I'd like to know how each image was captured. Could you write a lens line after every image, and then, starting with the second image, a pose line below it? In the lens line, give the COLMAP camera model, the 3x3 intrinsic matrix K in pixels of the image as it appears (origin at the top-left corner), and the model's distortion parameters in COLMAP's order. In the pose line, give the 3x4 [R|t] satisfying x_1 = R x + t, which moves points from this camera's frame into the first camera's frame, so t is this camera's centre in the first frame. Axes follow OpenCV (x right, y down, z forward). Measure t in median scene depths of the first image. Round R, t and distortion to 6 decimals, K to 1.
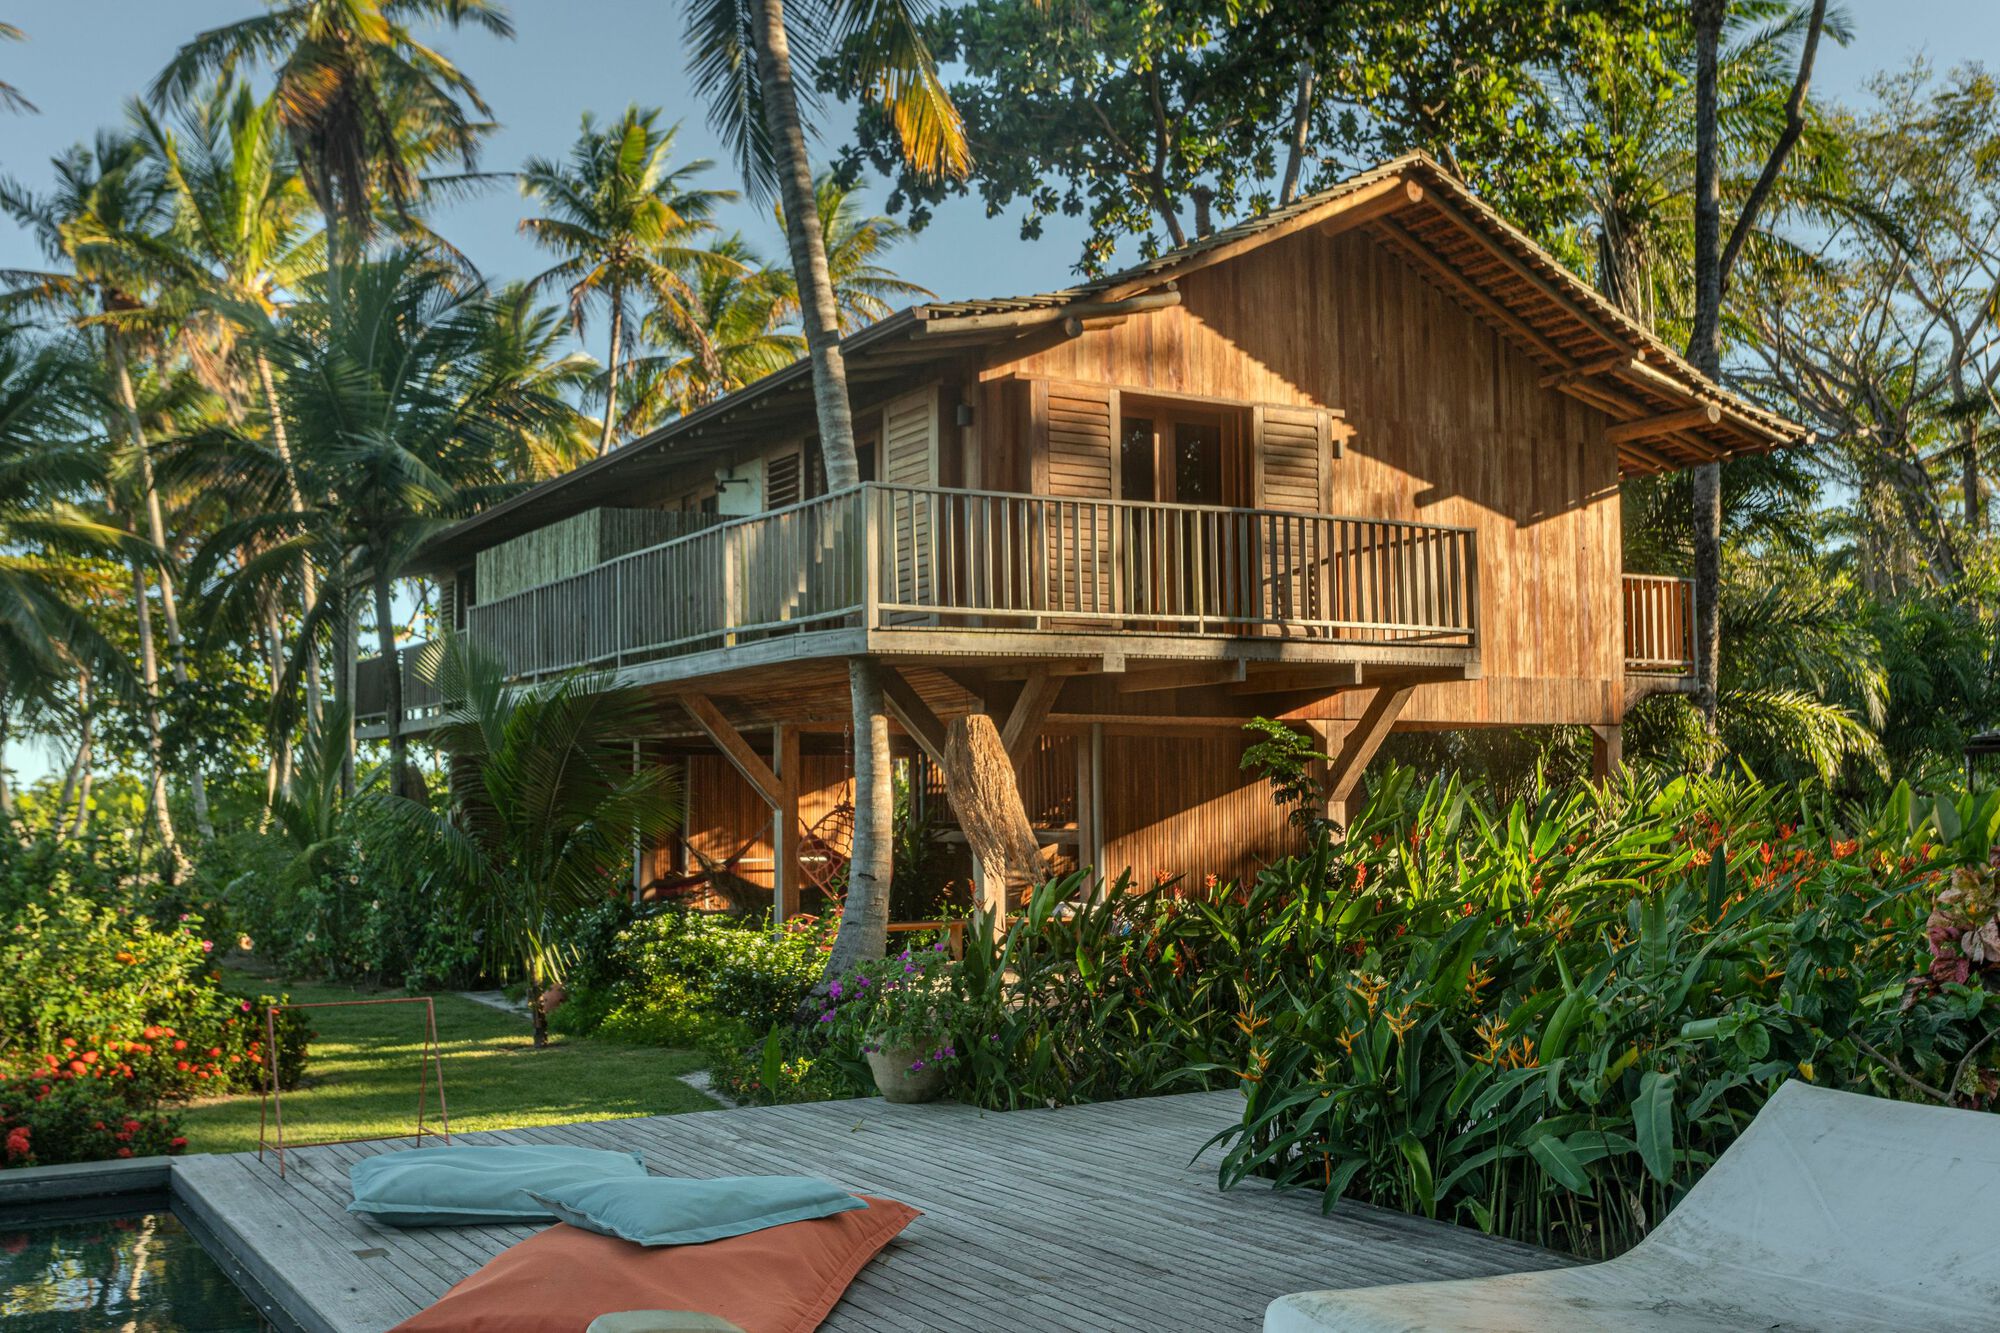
lens RADIAL K [[2010.5, 0, 988.9], [0, 2010.5, 663.5], [0, 0, 1]] dist [-0.061225, 0.000000]
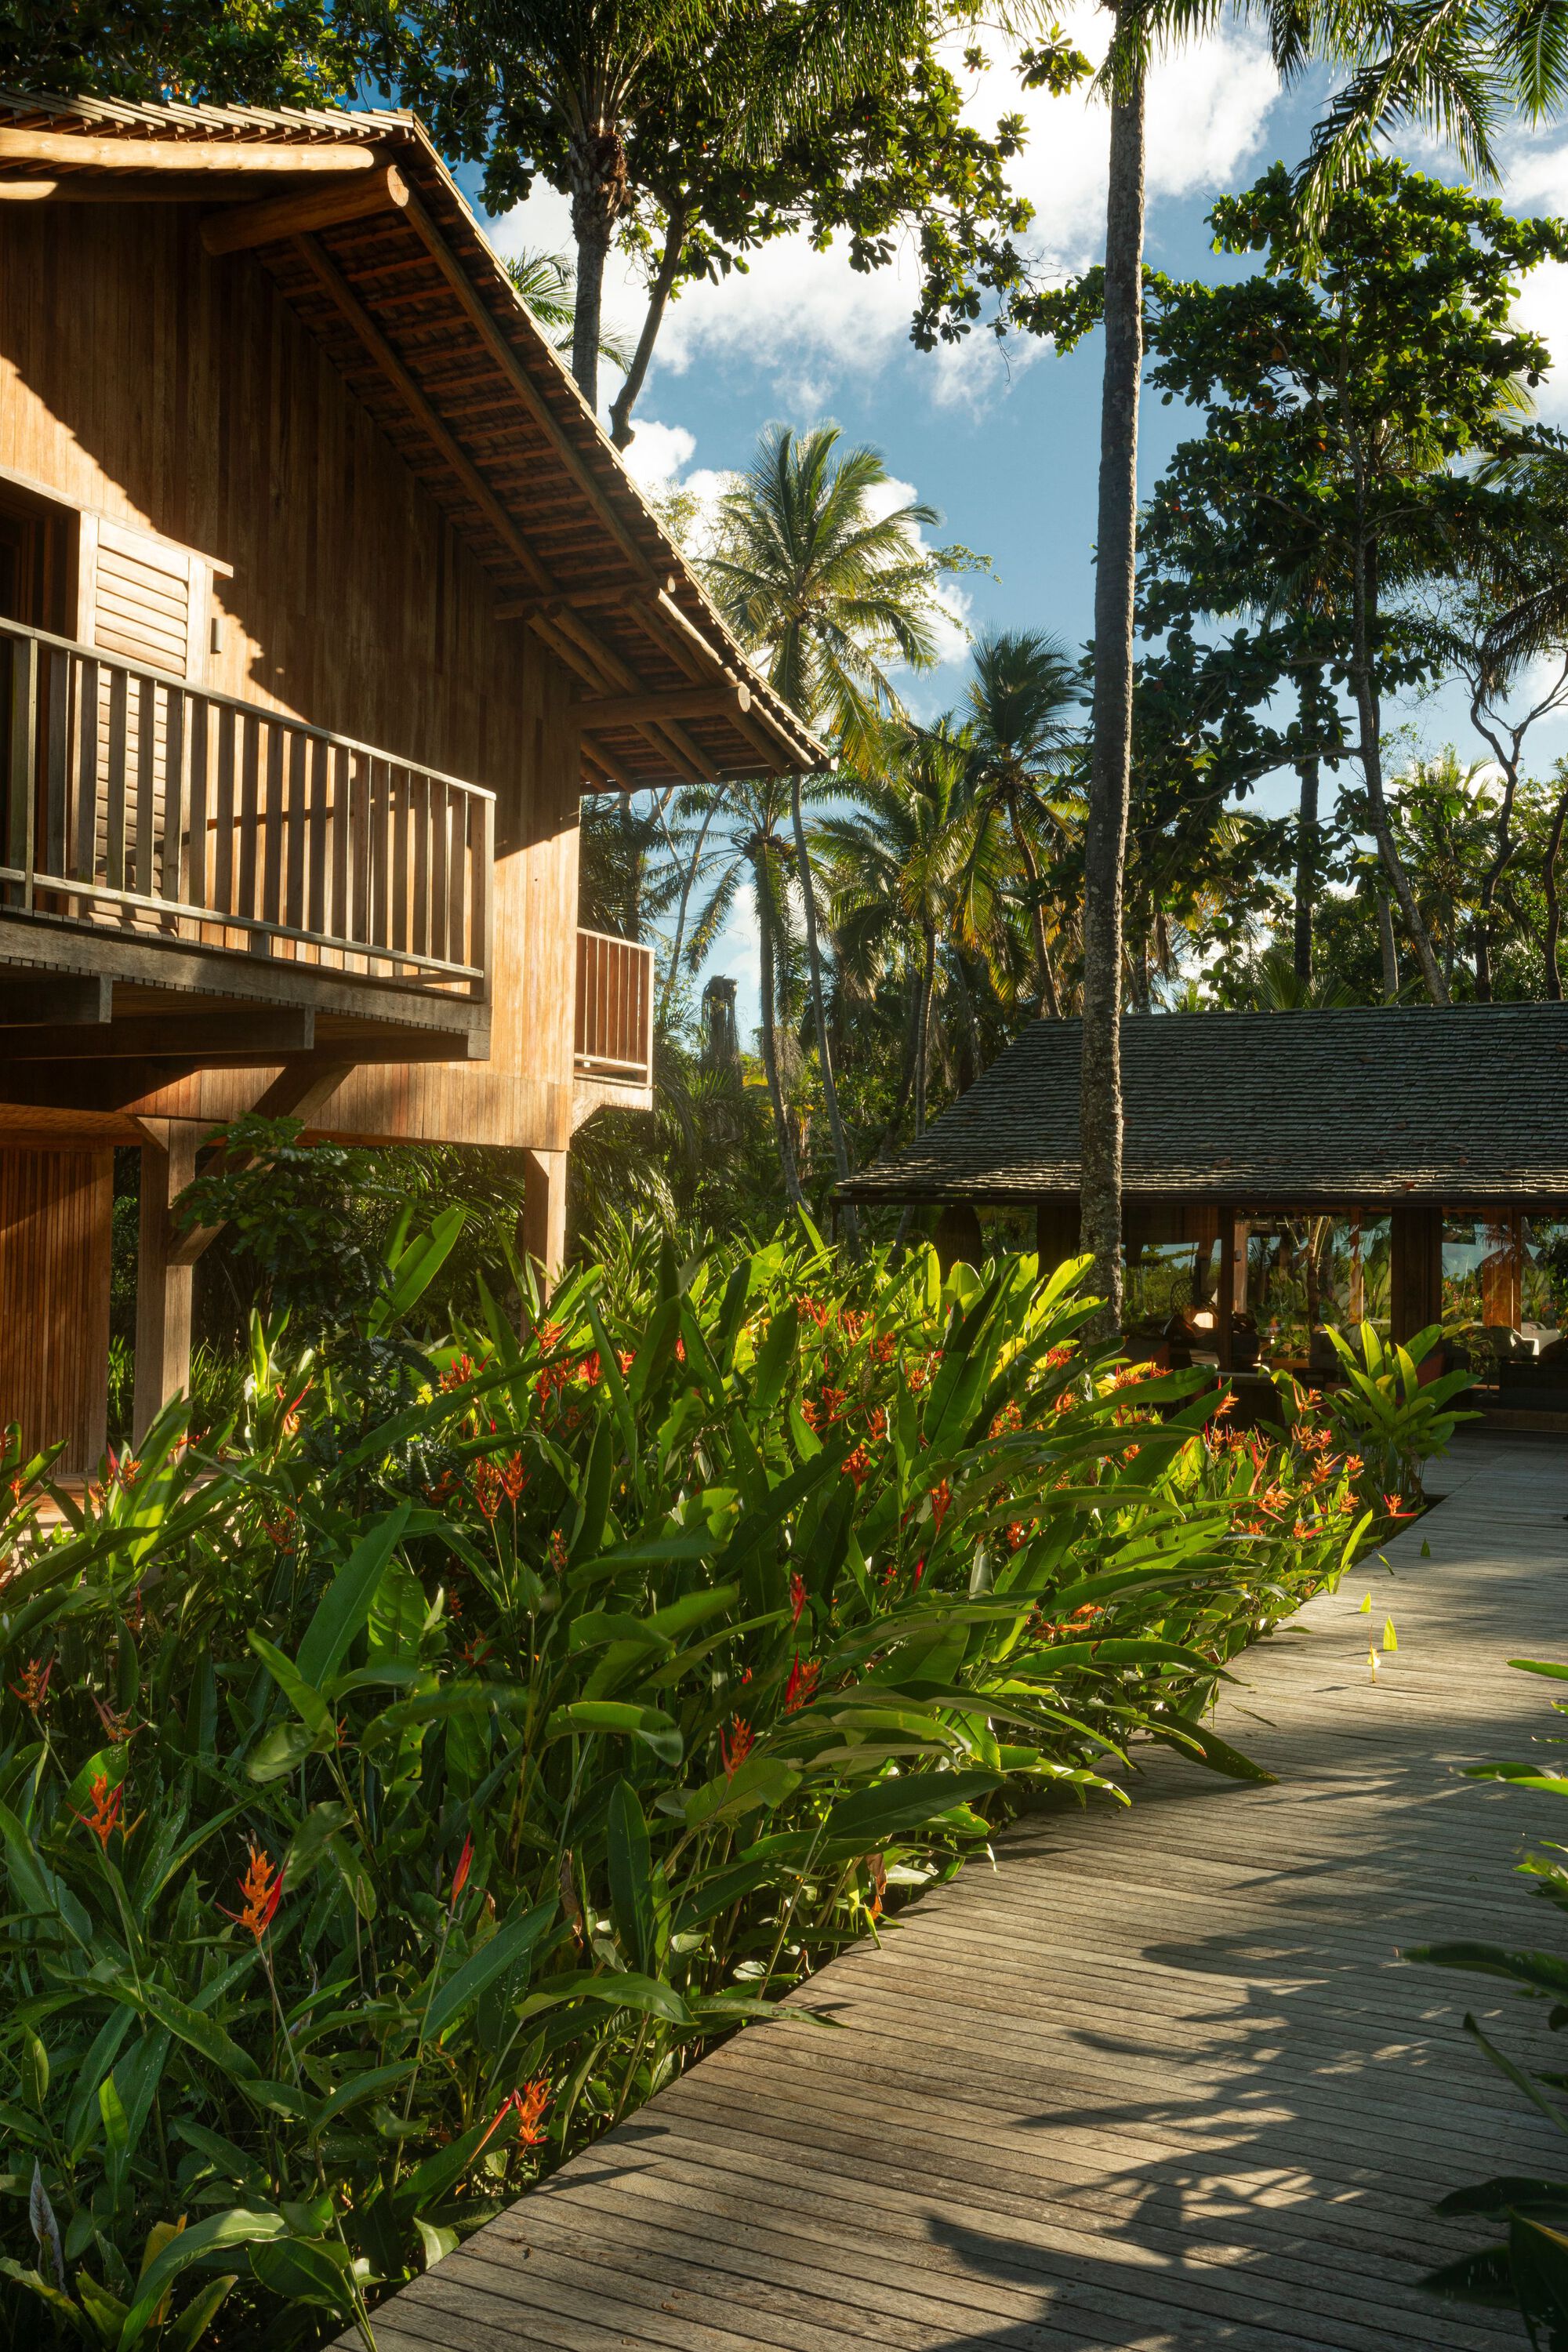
lens RADIAL K [[2063.7, 0, 783.0], [0, 2063.7, 1170.7], [0, 0, 1]] dist [0.036937, 0.014211]
pose [[0.820629, 0.041135, 0.569979, -0.020469], [-0.063415, 0.997801, 0.019292, 0.021220], [-0.567932, -0.051976, 0.821433, 0.428597]]
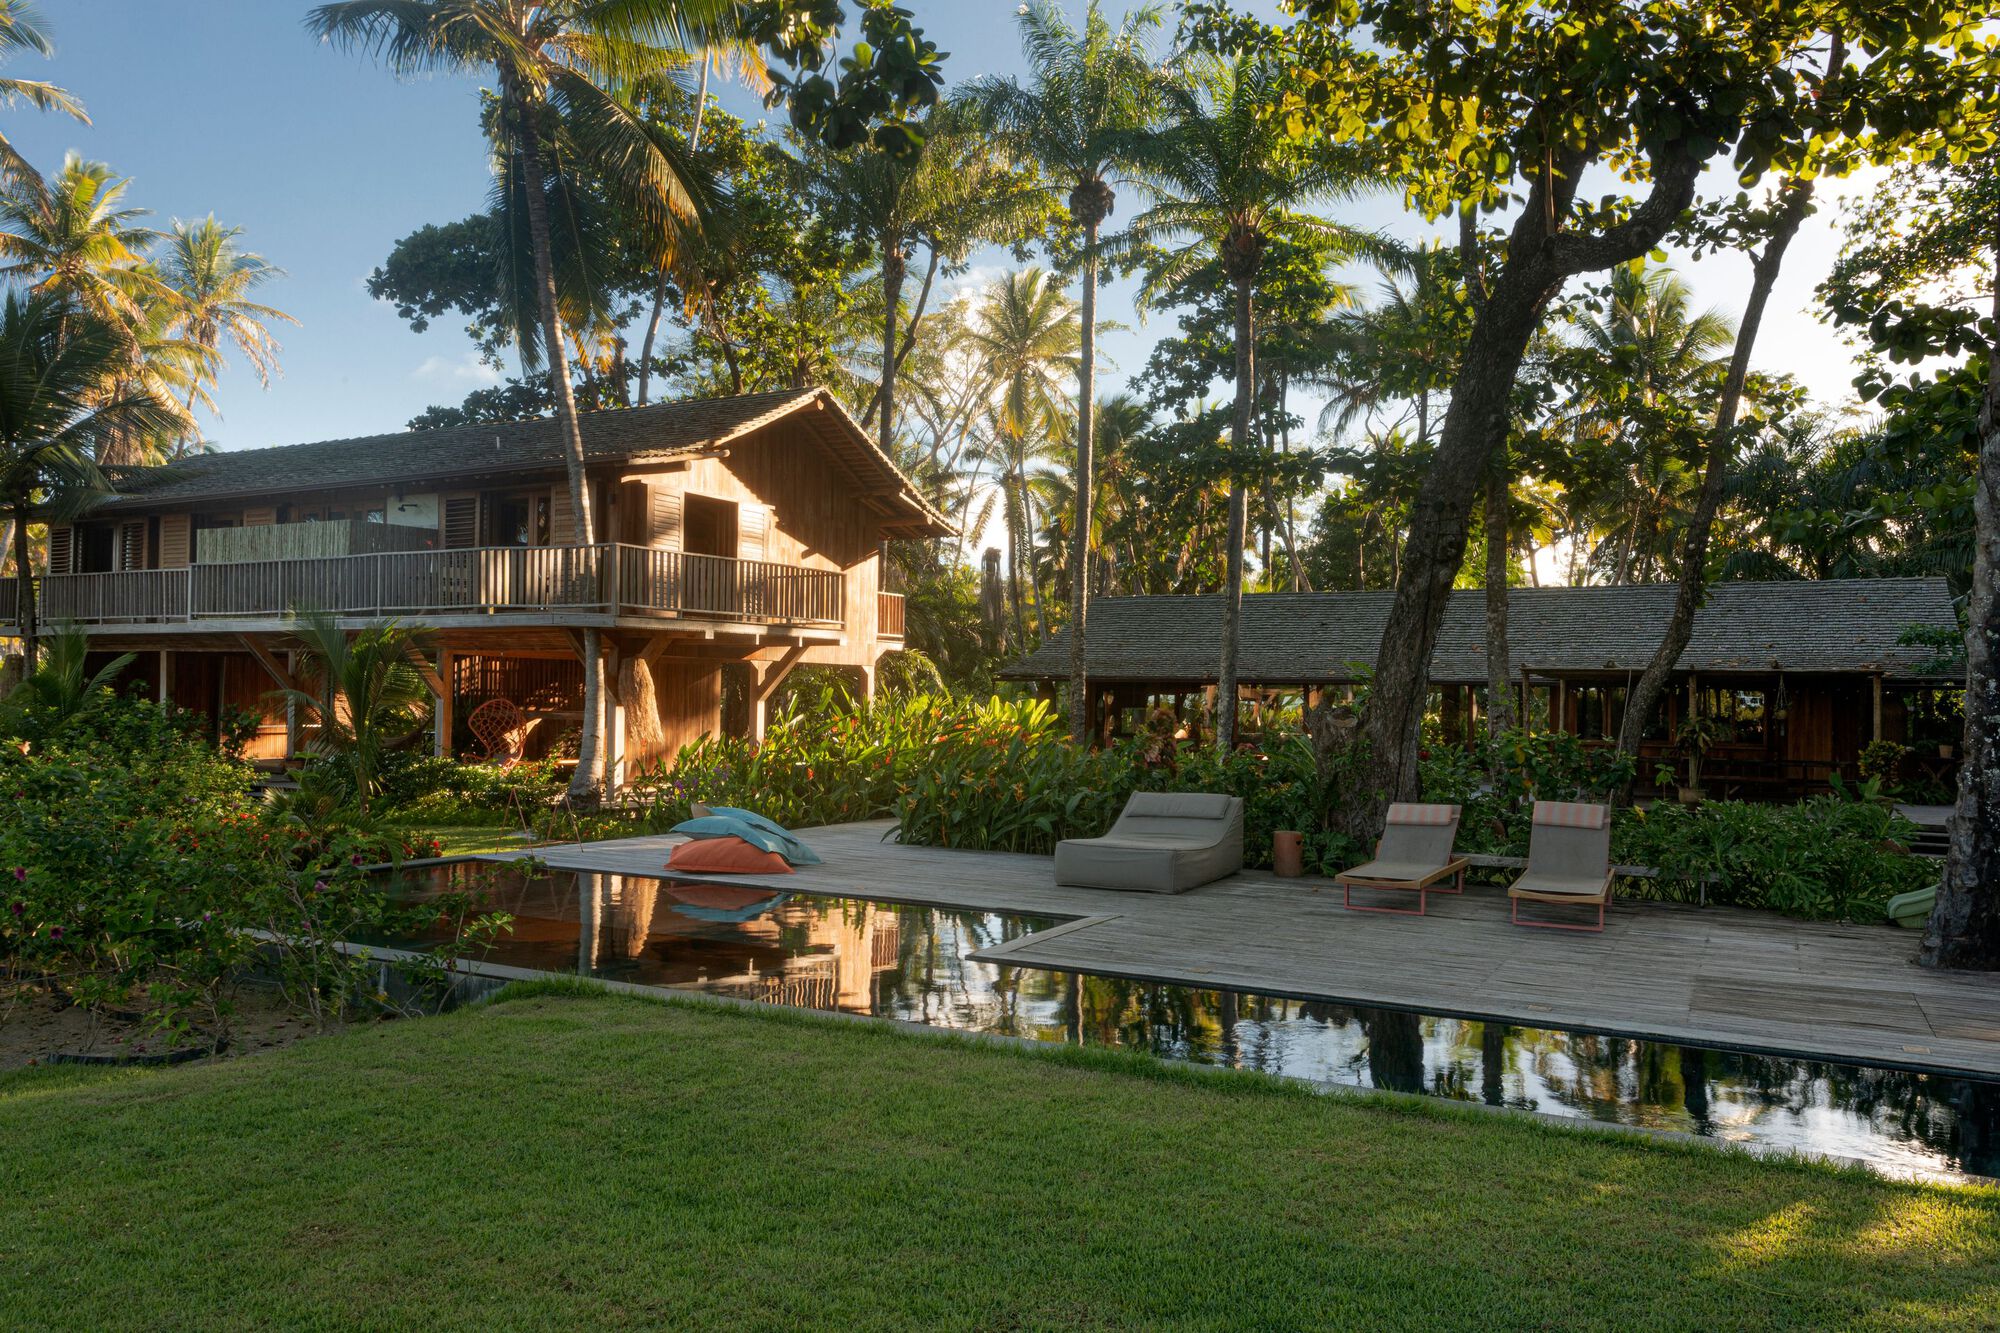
lens RADIAL K [[1448.7, 0, 1004.0], [0, 1448.7, 668.1], [0, 0, 1]] dist [0.006135, -0.000245]
pose [[0.847368, 0.030472, 0.530131, -0.394048], [-0.057910, 0.997701, 0.035216, -0.029790], [-0.527839, -0.060540, 0.847184, -0.361569]]
